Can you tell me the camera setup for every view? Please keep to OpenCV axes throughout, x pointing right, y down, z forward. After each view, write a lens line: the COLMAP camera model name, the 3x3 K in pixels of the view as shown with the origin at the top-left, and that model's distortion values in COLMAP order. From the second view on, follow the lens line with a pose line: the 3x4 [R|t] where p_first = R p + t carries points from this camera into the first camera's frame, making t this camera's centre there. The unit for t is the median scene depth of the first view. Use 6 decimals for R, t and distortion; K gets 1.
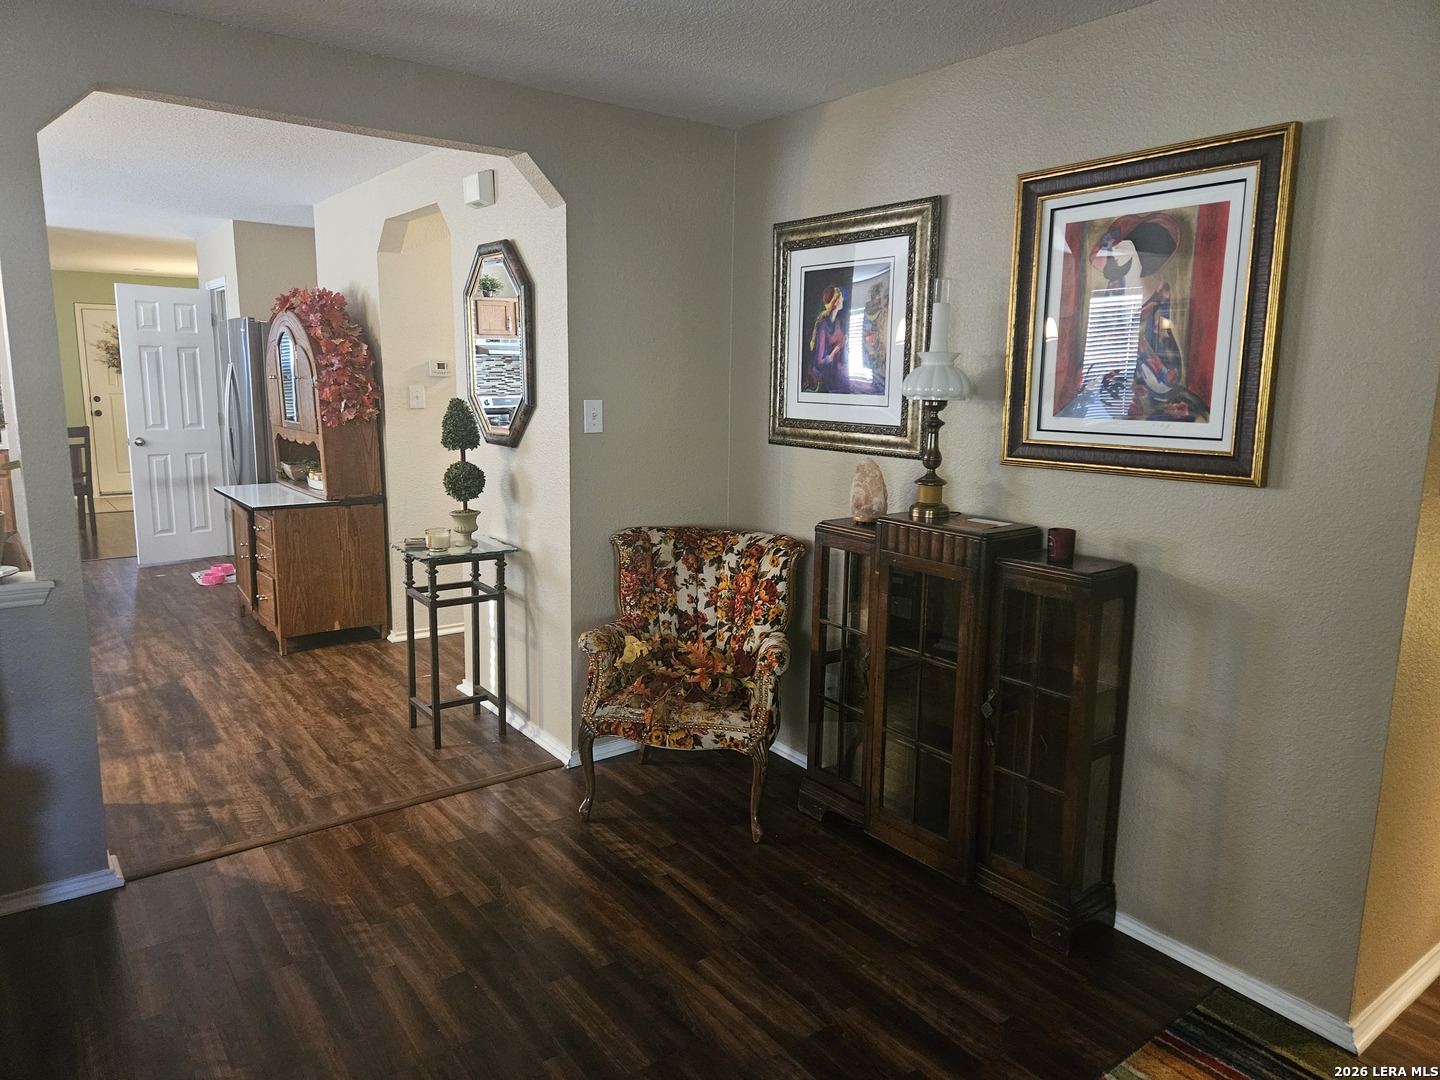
lens RADIAL K [[947.7, 0, 711.2], [0, 947.7, 530.0], [0, 0, 1]] dist [0.106728, -0.092048]
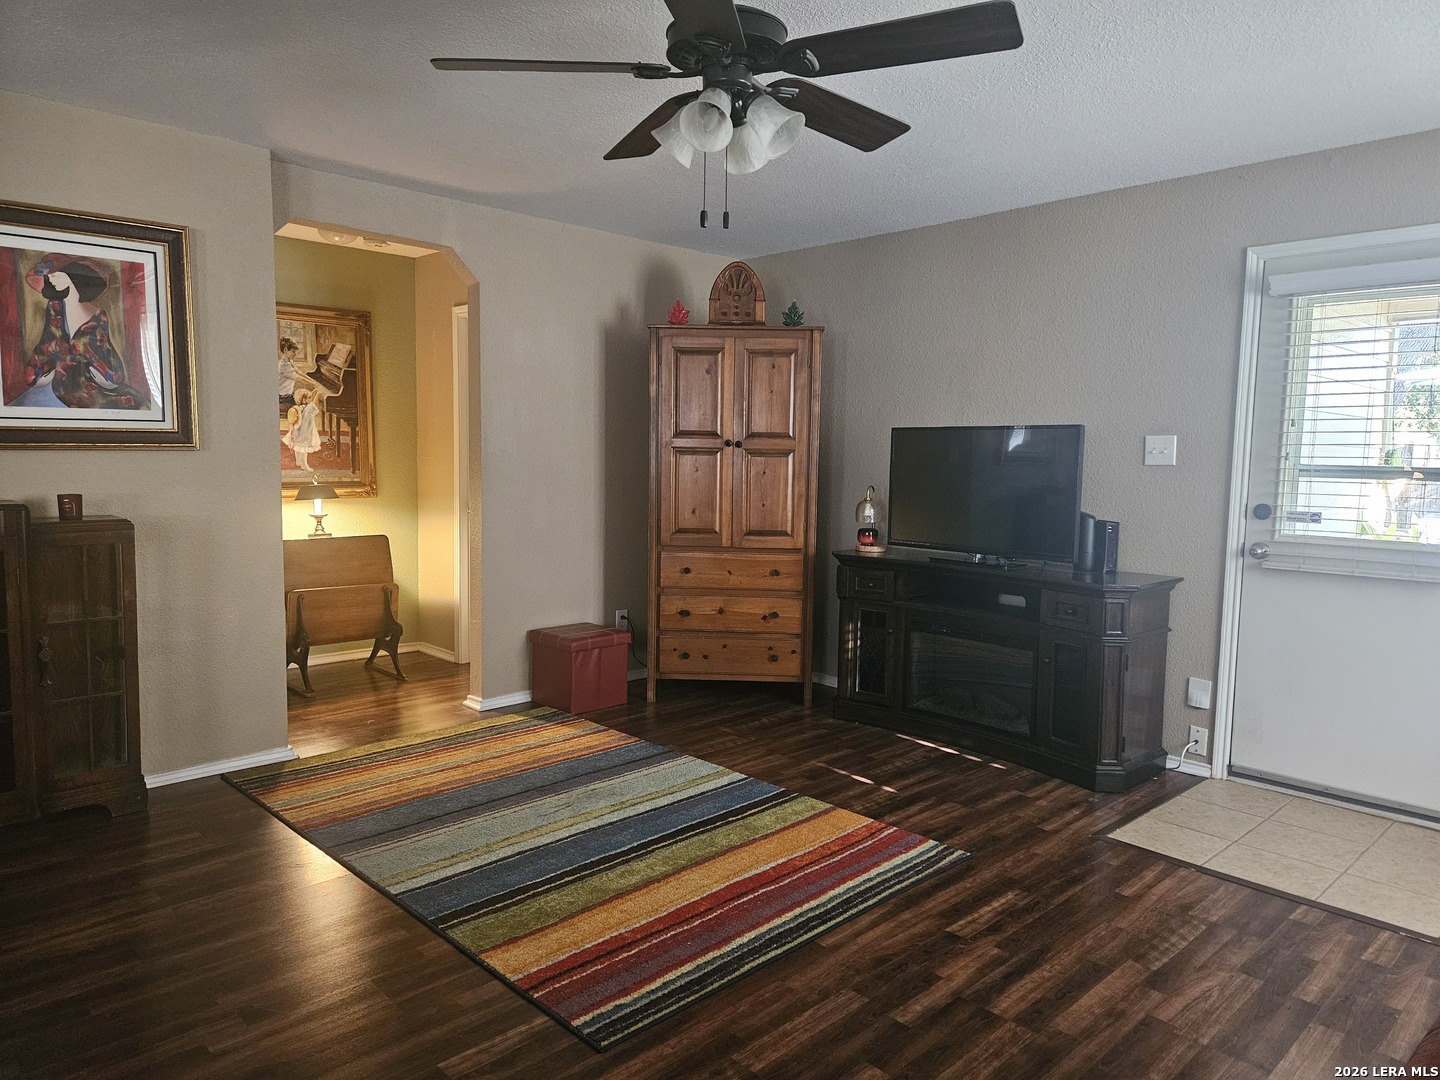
lens RADIAL K [[956.3, 0, 725.6], [0, 956.3, 545.9], [0, 0, 1]] dist [0.065744, -0.069434]
pose [[-0.136977, -0.119382, 0.983354, -0.671974], [0.146253, 0.979394, 0.139274, 0.009519], [-0.979718, 0.162896, -0.116694, 0.211628]]
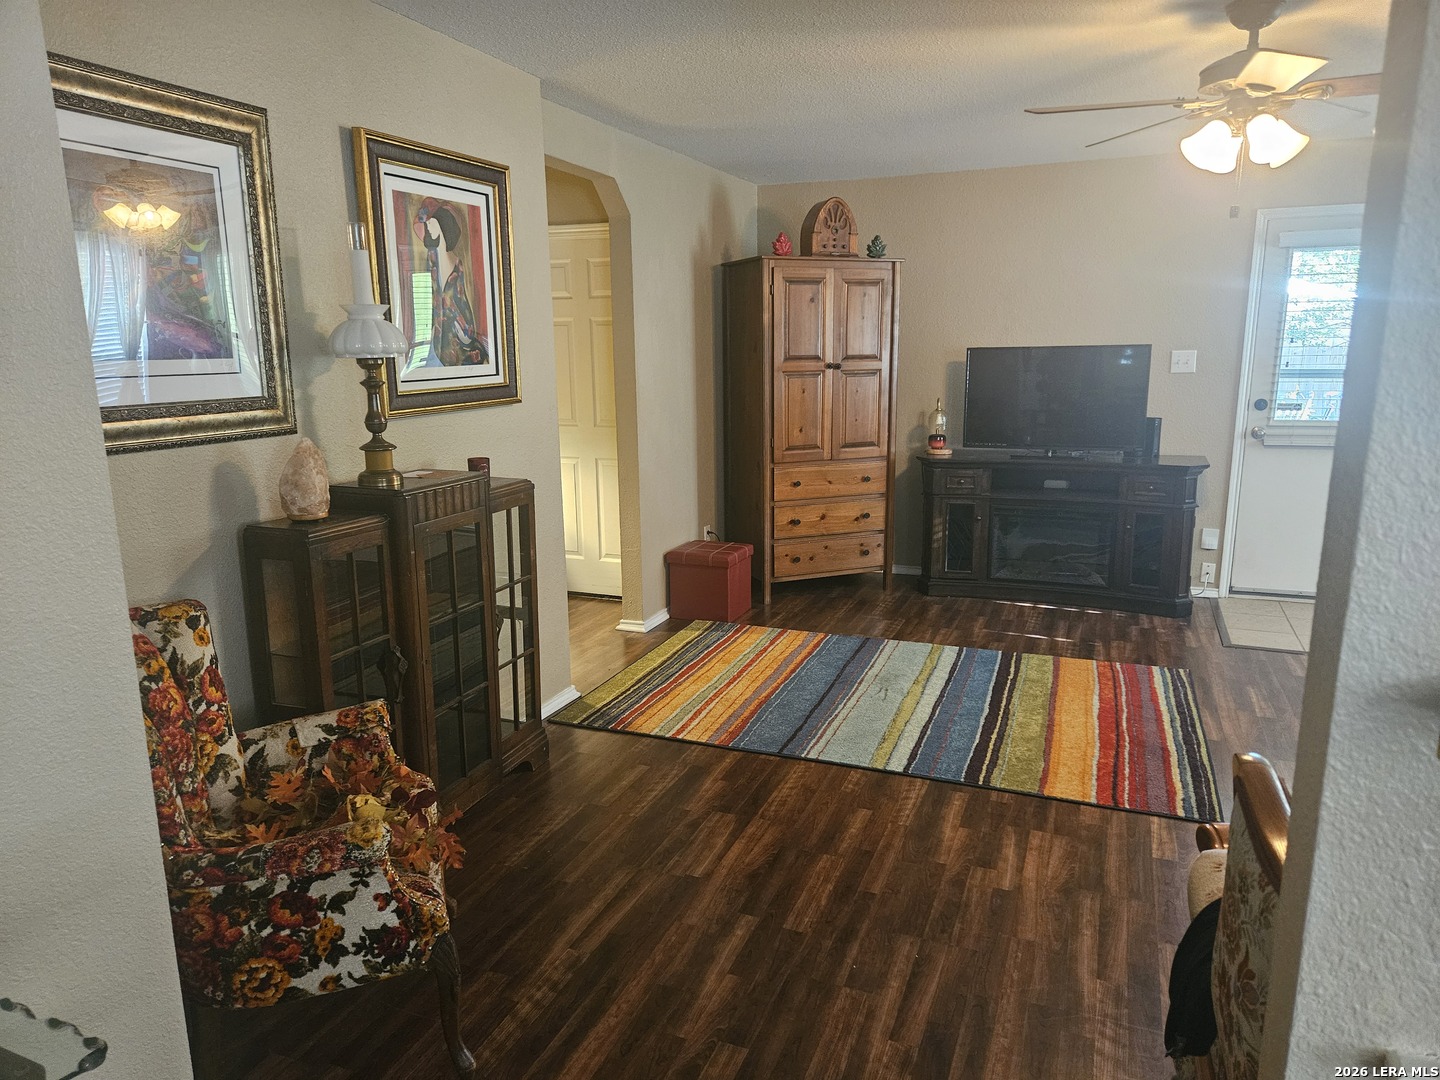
lens RADIAL K [[956.3, 0, 725.6], [0, 956.3, 545.9], [0, 0, 1]] dist [0.065744, -0.069434]
pose [[-0.524255, -0.187966, 0.830558, -0.553968], [0.145513, 0.941216, 0.304858, -0.147314], [-0.839037, 0.280680, -0.466085, 0.888165]]
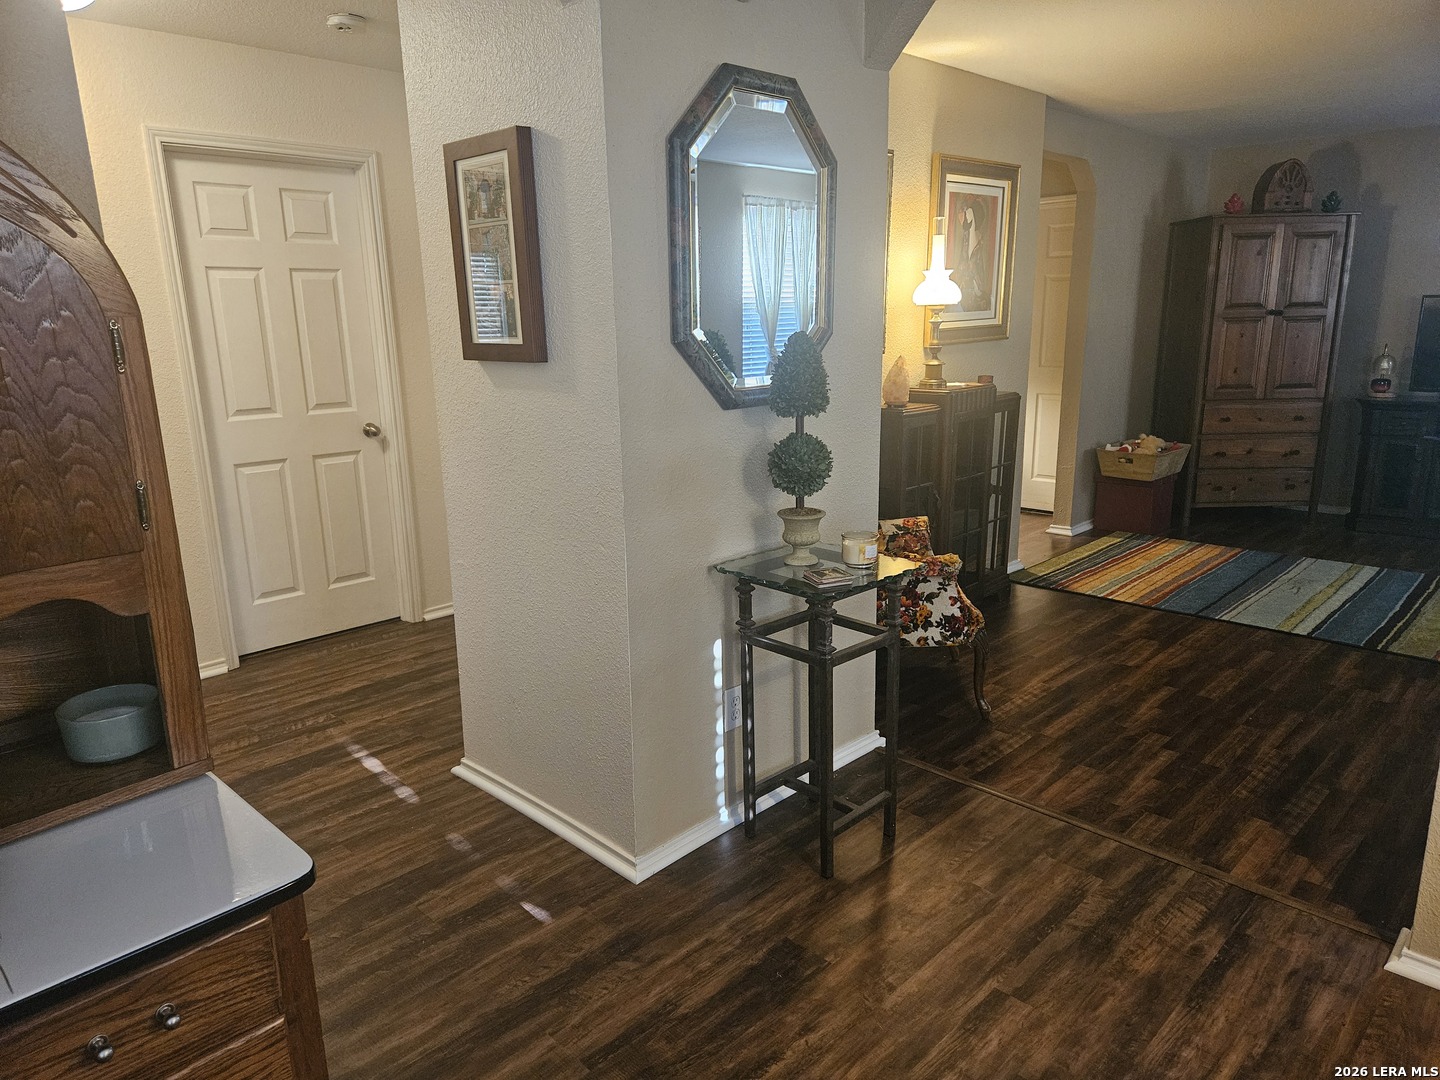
lens RADIAL K [[956.3, 0, 725.6], [0, 956.3, 545.9], [0, 0, 1]] dist [0.065744, -0.069434]
pose [[-0.156669, -0.245011, 0.956778, -0.863715], [0.181280, 0.945149, 0.271717, -0.173618], [-0.970872, 0.216014, -0.103660, 1.125488]]
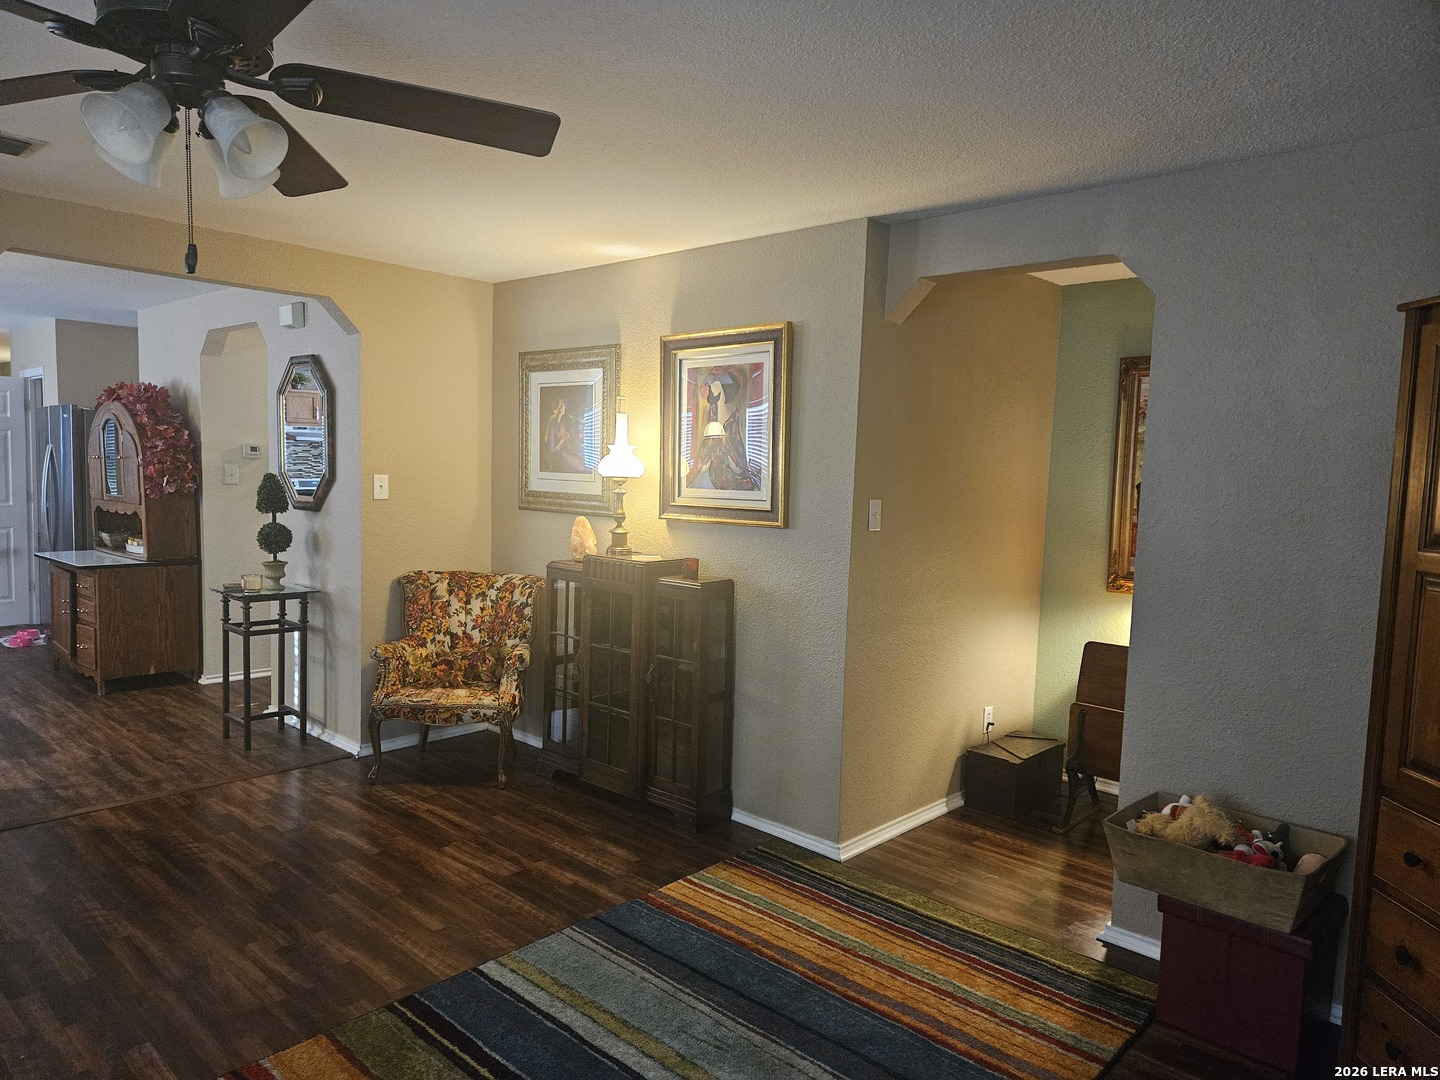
lens RADIAL K [[956.6, 0, 714.9], [0, 956.6, 549.3], [0, 0, 1]] dist [0.056388, -0.030854]
pose [[0.983237, -0.001090, 0.182329, 0.082932], [0.014910, 0.997114, -0.074445, 0.068251], [-0.181721, 0.075916, 0.980415, -0.367068]]
